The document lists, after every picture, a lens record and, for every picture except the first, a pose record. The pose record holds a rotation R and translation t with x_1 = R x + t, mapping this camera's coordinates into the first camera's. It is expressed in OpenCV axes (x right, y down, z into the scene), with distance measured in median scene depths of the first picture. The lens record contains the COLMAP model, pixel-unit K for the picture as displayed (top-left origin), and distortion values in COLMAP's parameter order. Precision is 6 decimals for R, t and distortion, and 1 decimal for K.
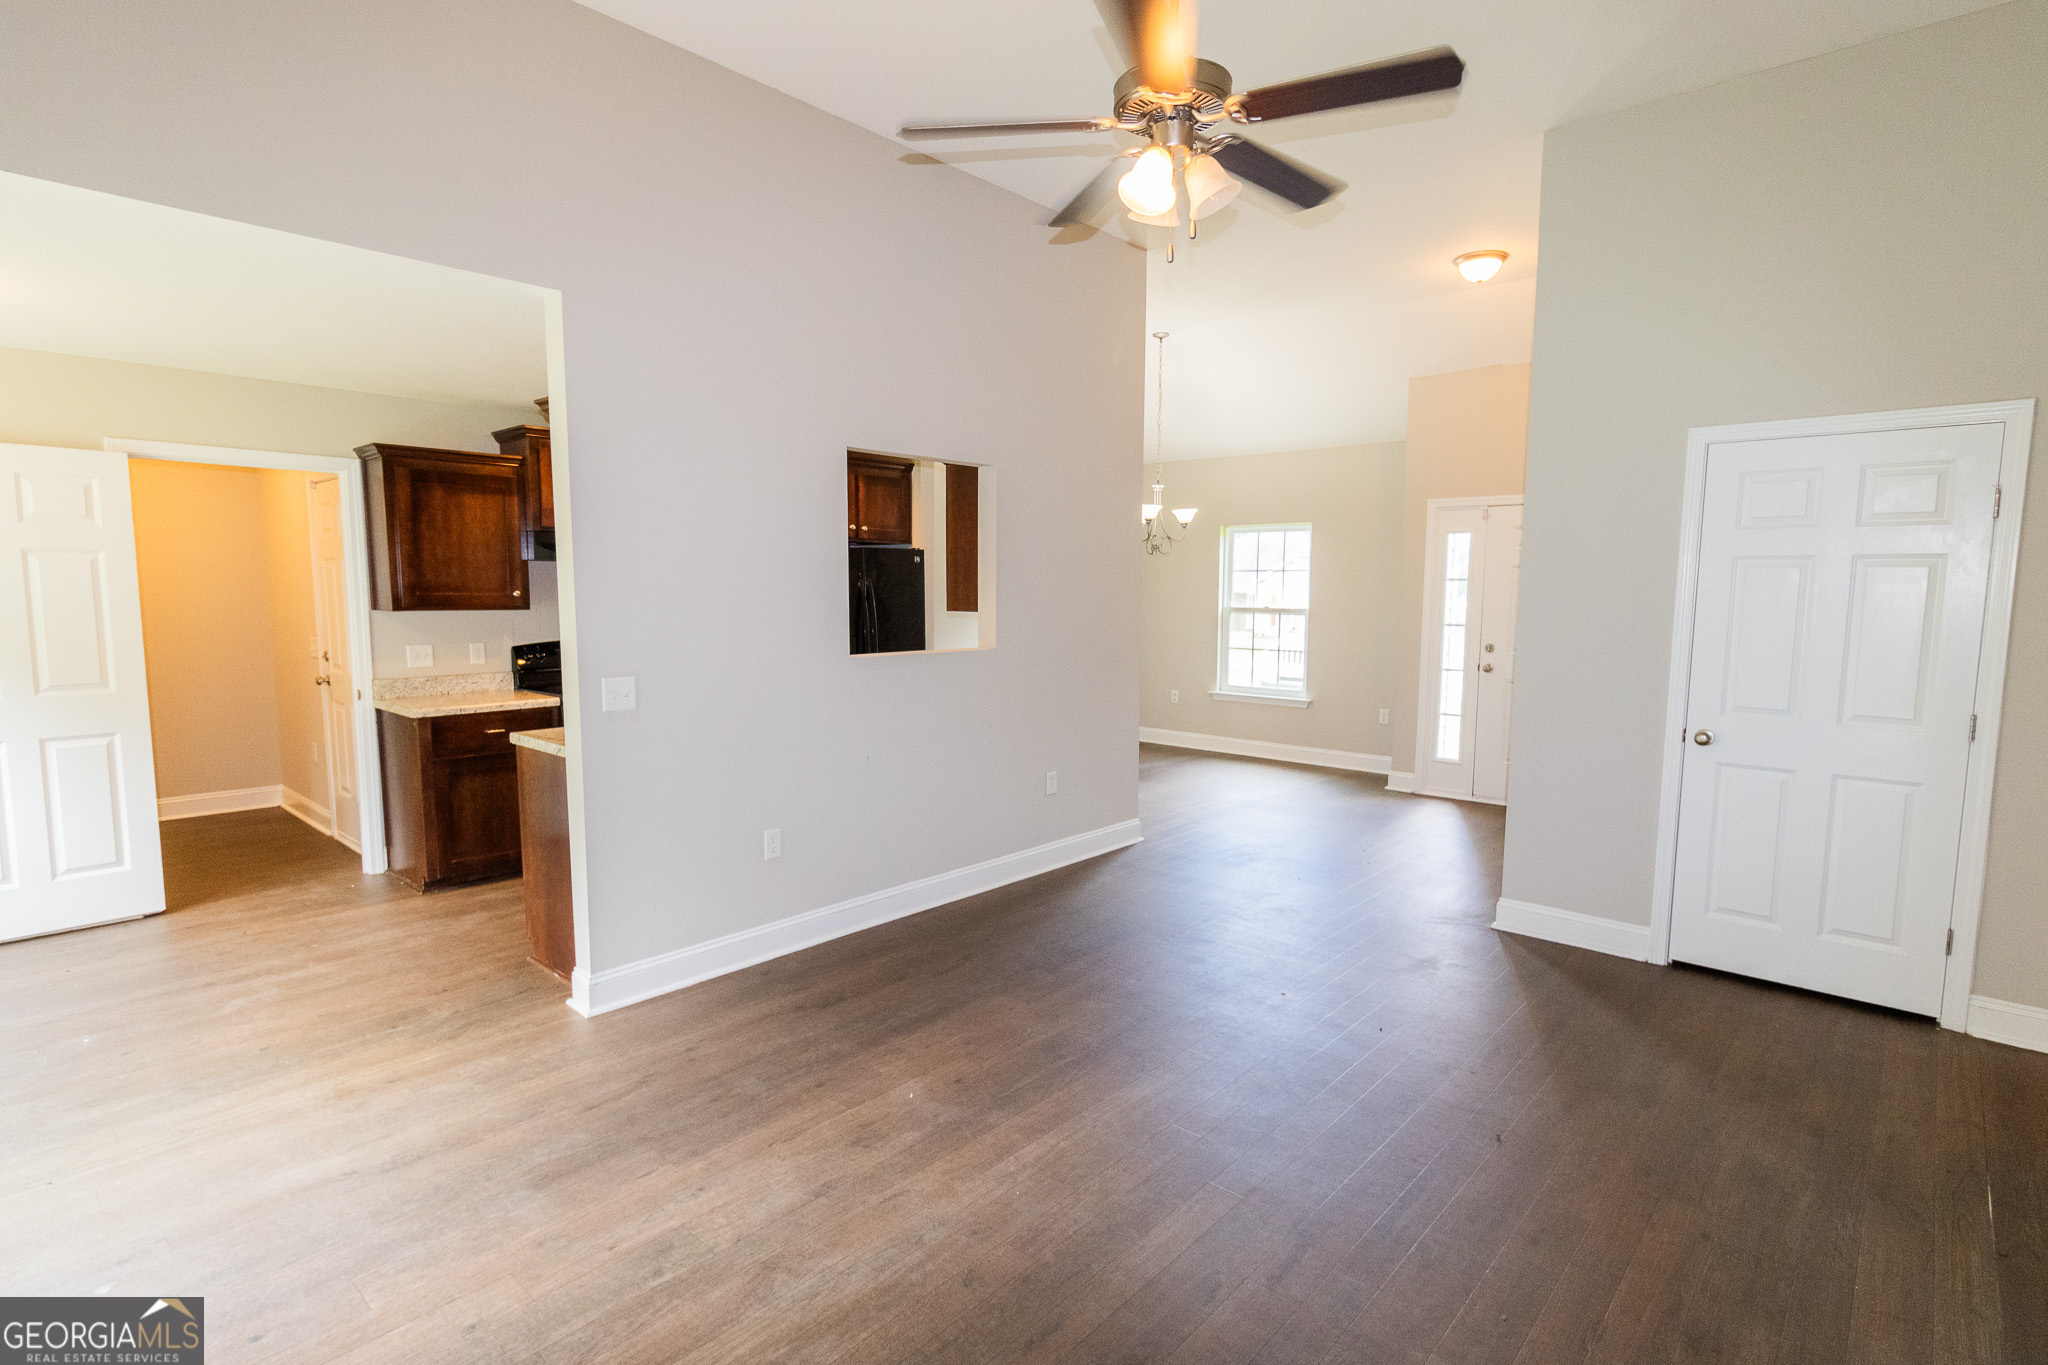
lens RADIAL K [[941.1, 0, 1018.4], [0, 941.1, 663.1], [0, 0, 1]] dist [0.034168, 0.000420]
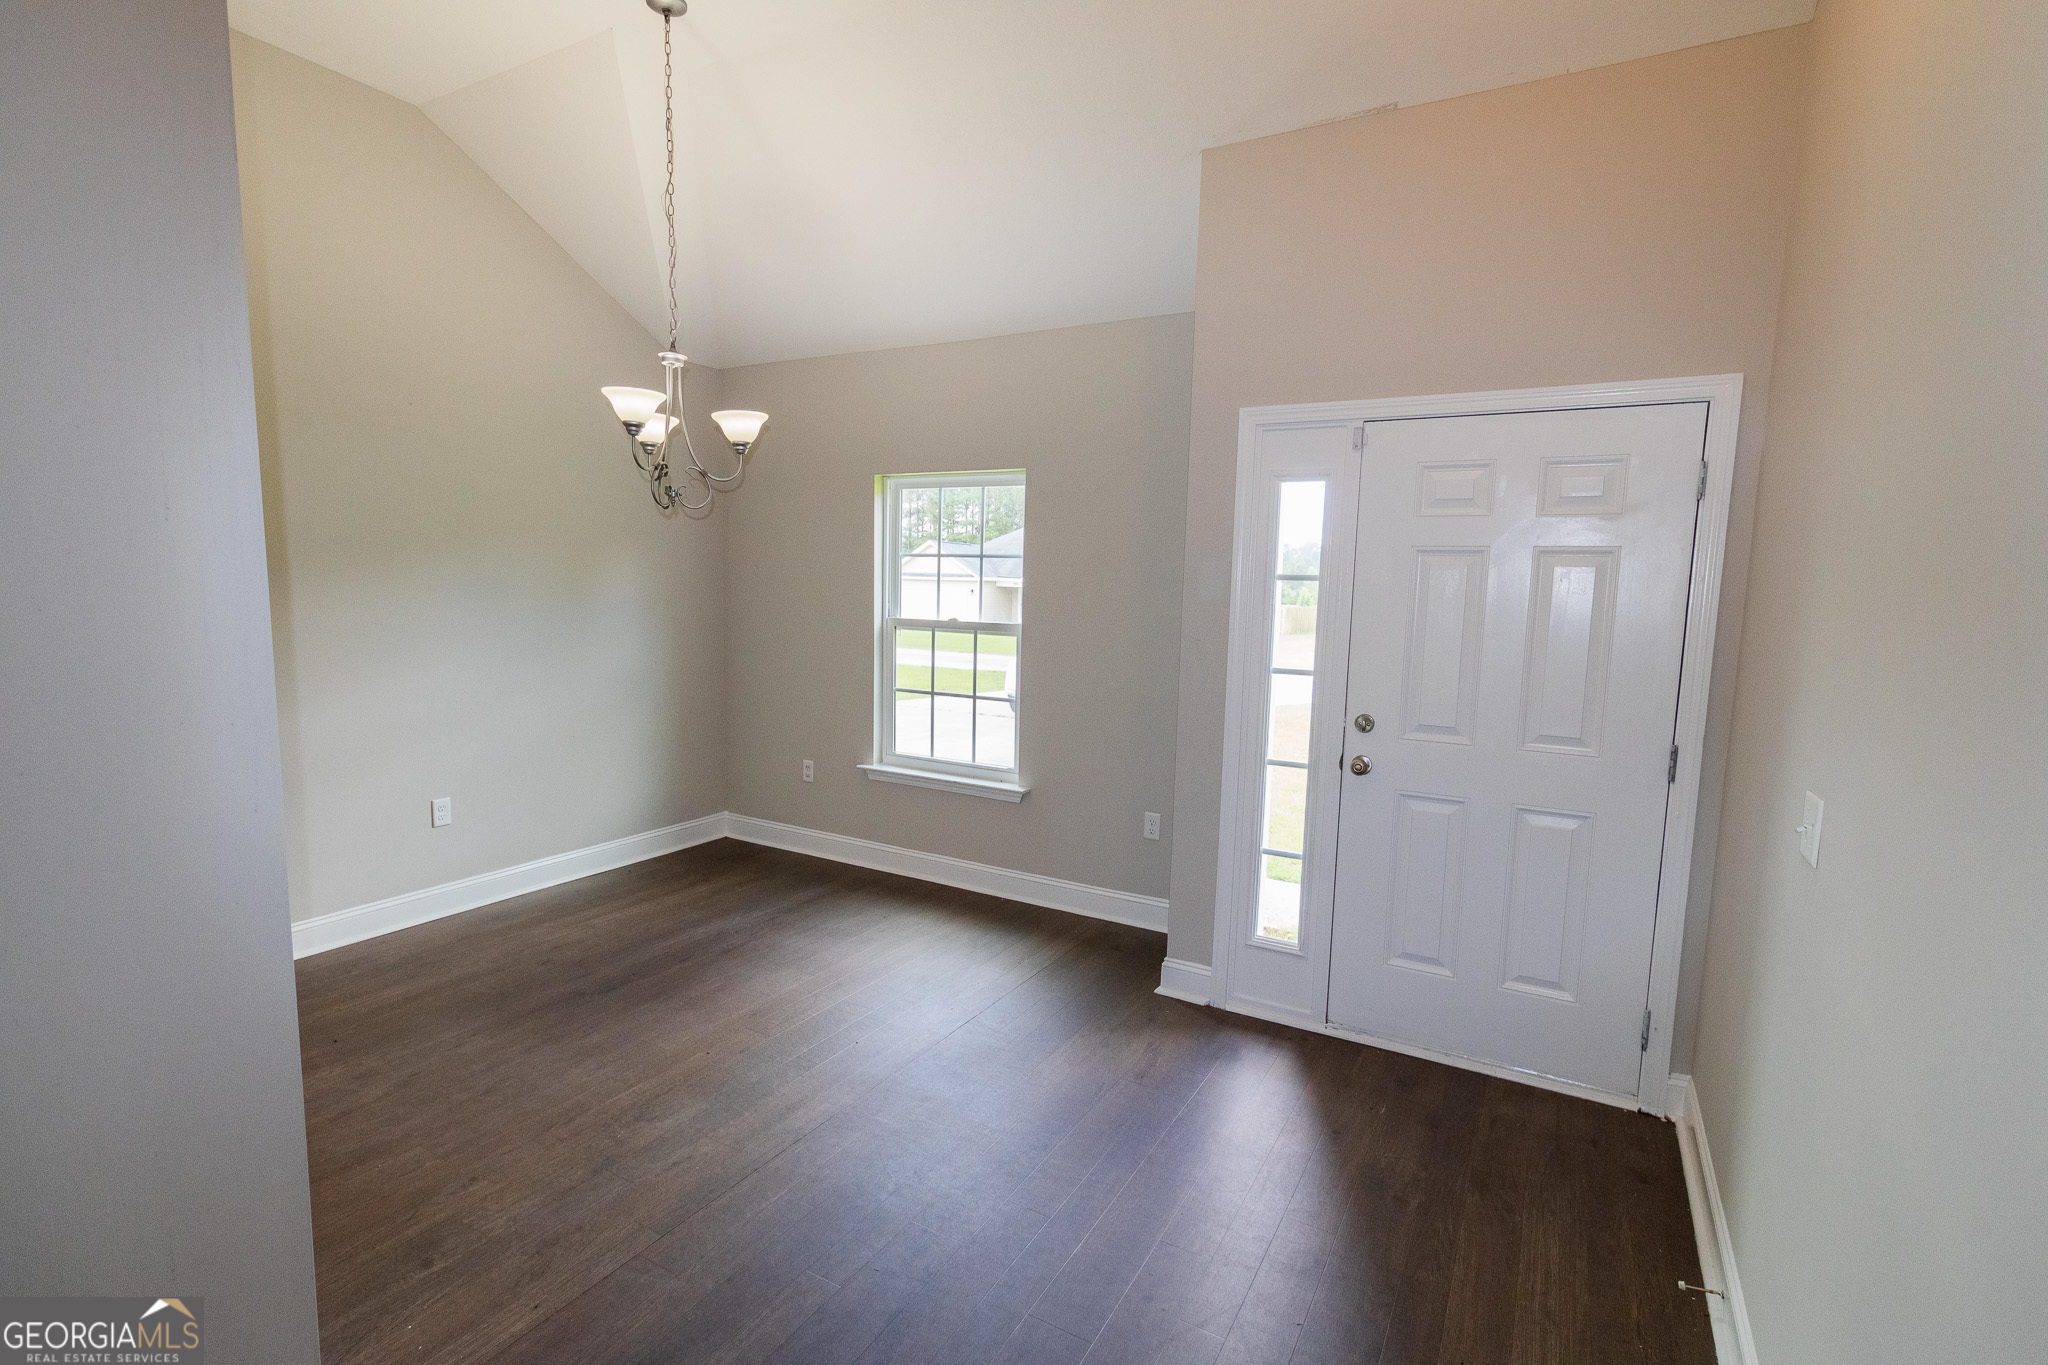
lens RADIAL K [[941.1, 0, 1029.3], [0, 941.1, 682.3], [0, 0, 1]] dist [0.034168, 0.000420]
pose [[0.966124, -0.019432, 0.257346, 0.174040], [0.010165, 0.999253, 0.037294, -0.045898], [-0.257878, -0.033414, 0.965600, 0.479034]]
